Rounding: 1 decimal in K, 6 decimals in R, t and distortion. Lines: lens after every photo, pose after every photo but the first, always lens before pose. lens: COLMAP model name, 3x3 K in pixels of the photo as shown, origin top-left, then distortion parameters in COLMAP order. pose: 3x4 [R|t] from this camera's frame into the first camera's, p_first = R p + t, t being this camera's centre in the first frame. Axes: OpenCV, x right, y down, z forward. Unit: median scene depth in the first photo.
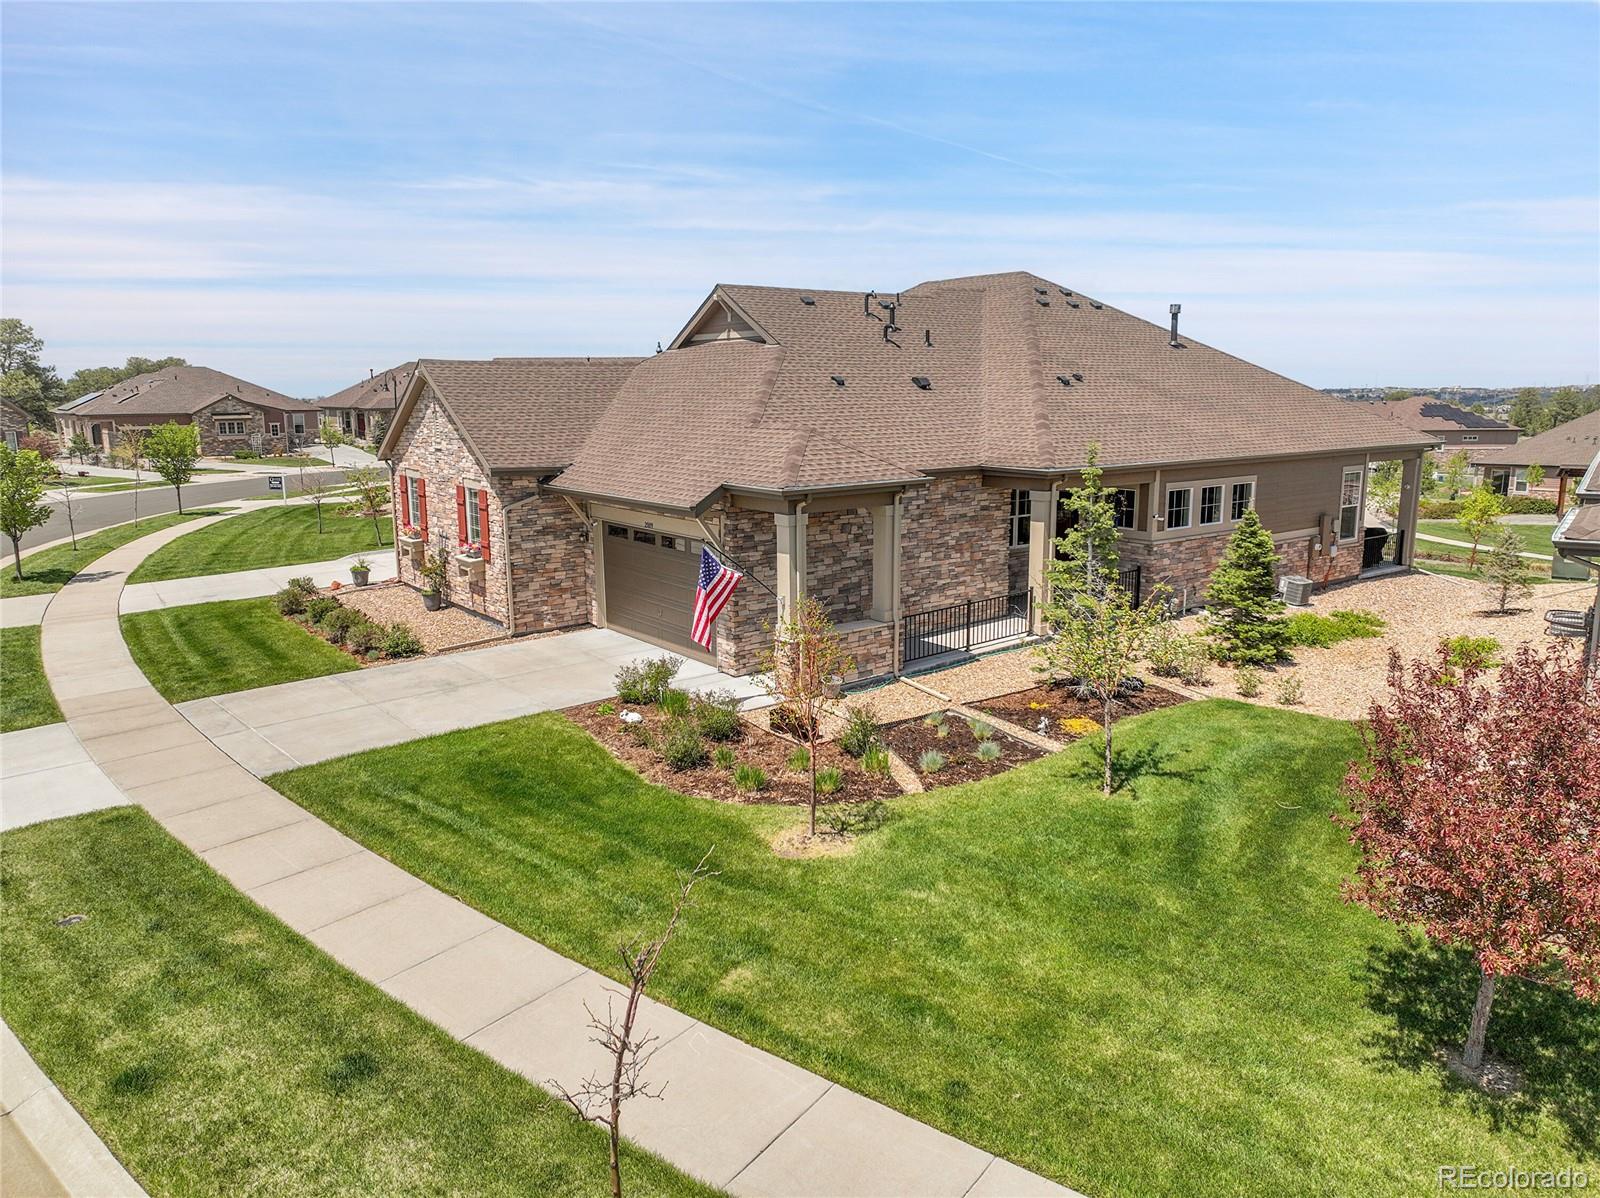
lens RADIAL K [[1123.2, 0, 800.0], [0, 1123.2, 599.0], [0, 0, 1]] dist [0.006132, 0.000534]
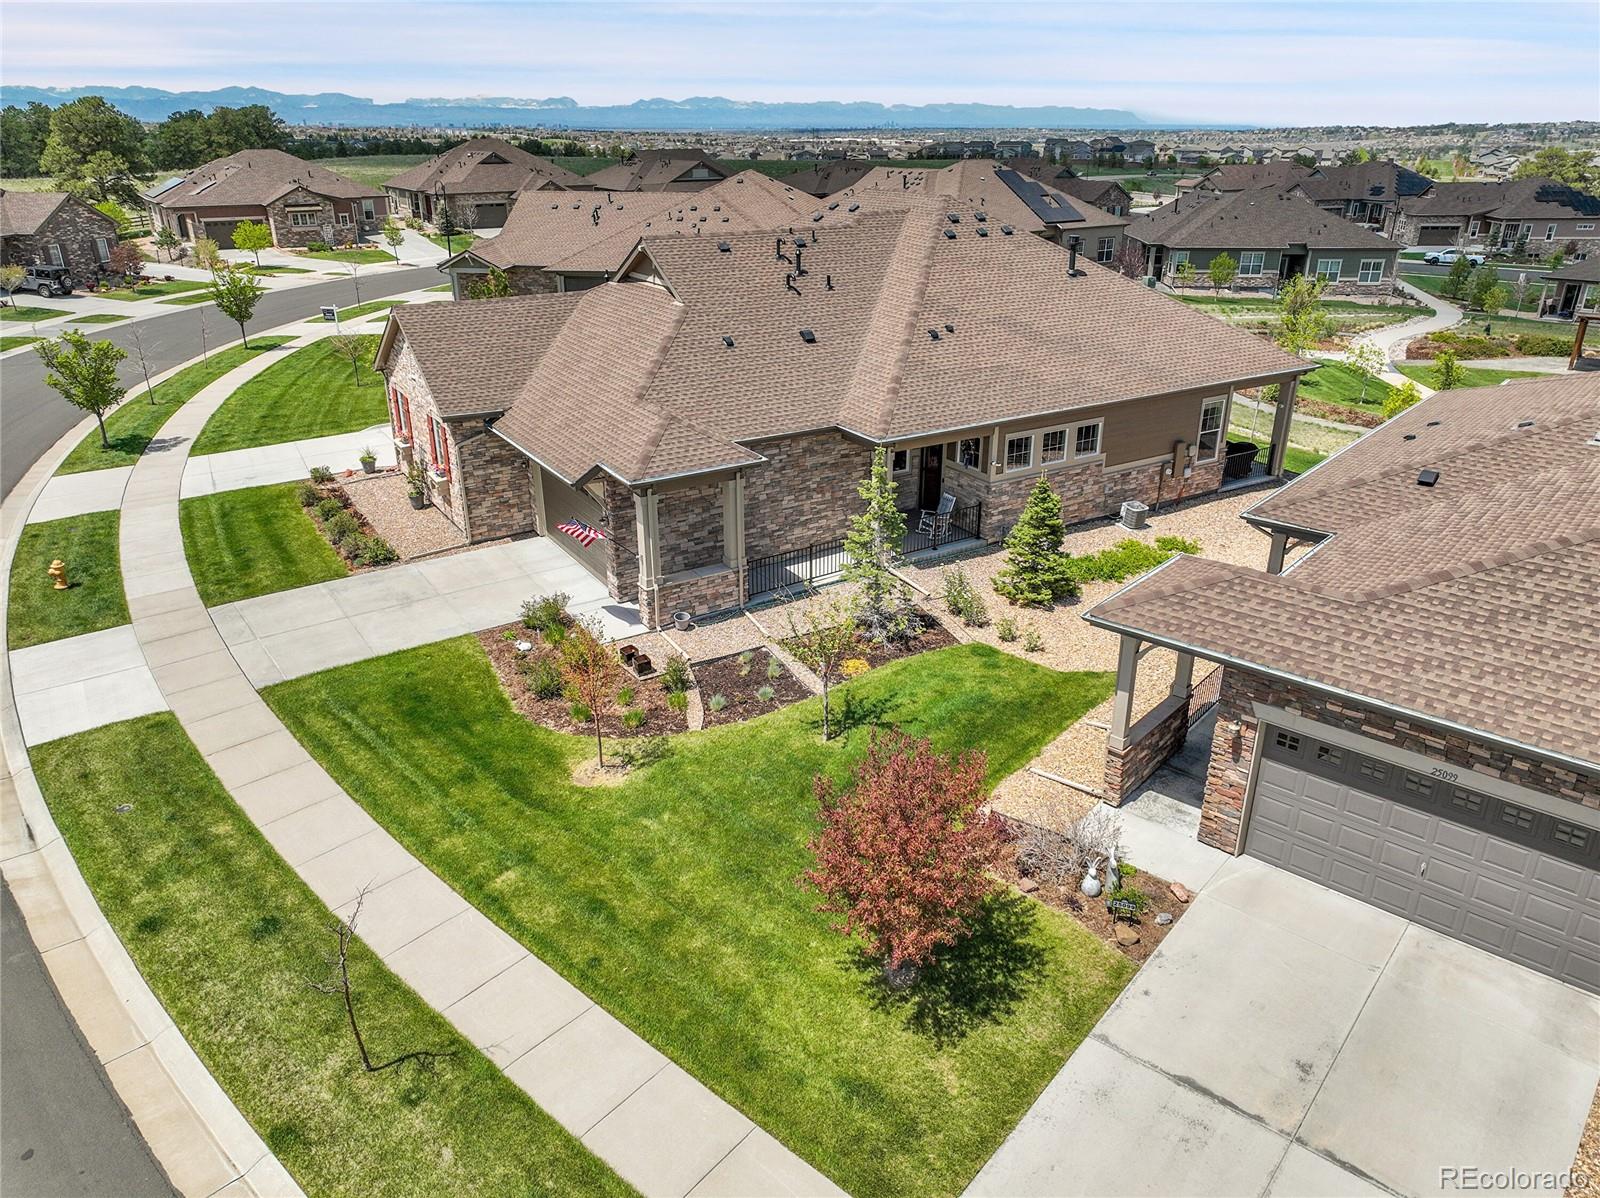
lens RADIAL K [[1123.2, 0, 800.0], [0, 1123.2, 599.0], [0, 0, 1]] dist [0.006132, 0.000534]
pose [[0.995667, 0.042628, -0.082650, 0.260514], [-0.023423, 0.975053, 0.220731, -0.229347], [0.089998, -0.217838, 0.971827, -0.246519]]
